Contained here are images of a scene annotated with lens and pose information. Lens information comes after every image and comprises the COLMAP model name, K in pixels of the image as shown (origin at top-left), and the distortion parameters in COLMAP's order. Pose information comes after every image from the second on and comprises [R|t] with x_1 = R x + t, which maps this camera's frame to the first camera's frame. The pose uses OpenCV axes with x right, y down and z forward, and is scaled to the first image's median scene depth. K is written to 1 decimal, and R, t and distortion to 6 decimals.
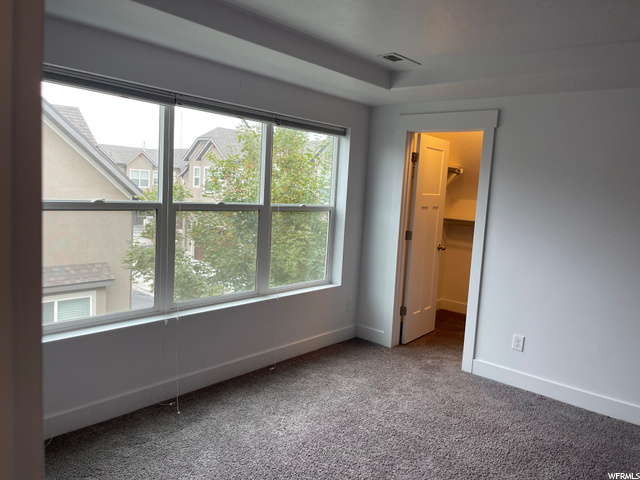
lens RADIAL K [[484.0, 0, 322.2], [0, 484.0, 237.6], [0, 0, 1]] dist [0.031184, -0.027739]
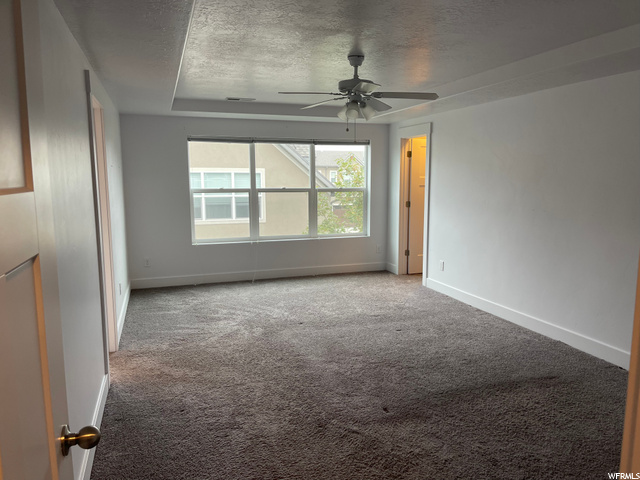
lens RADIAL K [[484.0, 0, 322.1], [0, 484.0, 245.1], [0, 0, 1]] dist [0.031184, -0.027739]
pose [[0.856957, 0.013131, -0.515221, 0.771196], [0.000360, 0.999660, 0.026077, 0.090358], [0.515388, -0.022532, 0.856661, -0.510587]]
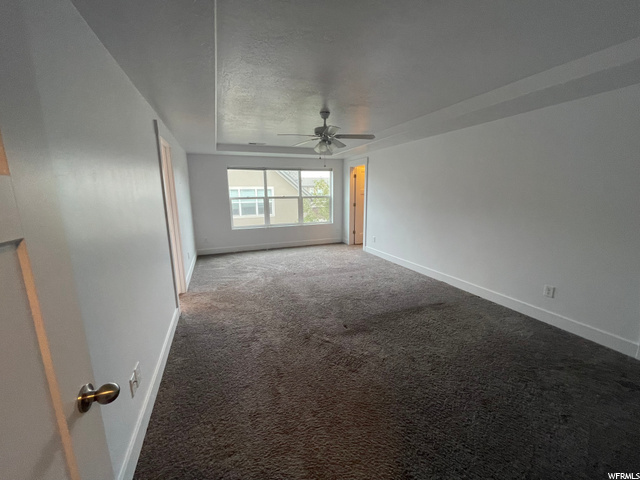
lens RADIAL K [[257.7, 0, 317.1], [0, 257.7, 240.7], [0, 0, 1]] dist [0.000454, 0.000036]
pose [[0.877725, 0.023224, -0.478601, 0.720680], [0.013055, 0.997295, 0.072336, 0.094588], [0.478986, -0.069739, 0.875048, -0.423934]]
